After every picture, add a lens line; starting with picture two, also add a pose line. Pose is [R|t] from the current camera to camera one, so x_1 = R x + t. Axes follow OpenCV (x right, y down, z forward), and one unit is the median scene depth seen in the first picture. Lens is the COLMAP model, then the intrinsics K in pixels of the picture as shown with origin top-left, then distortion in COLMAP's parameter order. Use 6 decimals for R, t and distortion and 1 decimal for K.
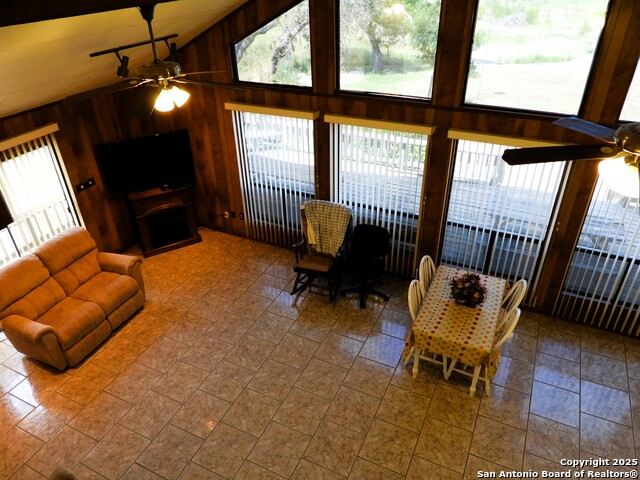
lens RADIAL K [[458.1, 0, 320.0], [0, 458.1, 240.0], [0, 0, 1]] dist [-0.015450, 0.002626]
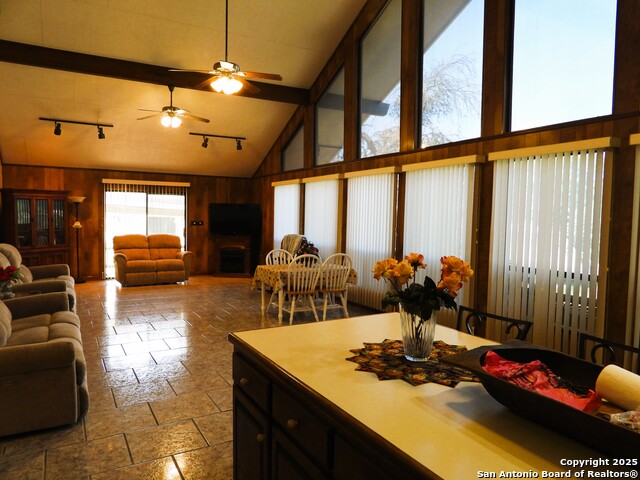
lens RADIAL K [[458.1, 0, 320.0], [0, 458.1, 240.0], [0, 0, 1]] dist [-0.015450, 0.002626]
pose [[0.823073, 0.062865, -0.564445, 0.926291], [-0.329342, 0.862518, -0.384182, 0.483754], [0.462693, 0.502106, 0.730620, -0.035644]]
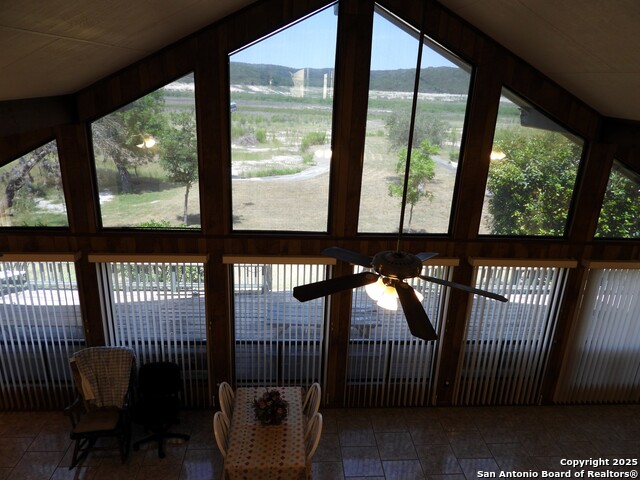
lens RADIAL K [[458.1, 0, 320.0], [0, 458.1, 240.0], [0, 0, 1]] dist [-0.015450, 0.002626]
pose [[0.867697, -0.106691, 0.485509, -0.026742], [0.216547, 0.960279, -0.175988, -0.036467], [-0.447448, 0.257840, 0.856335, -0.008560]]
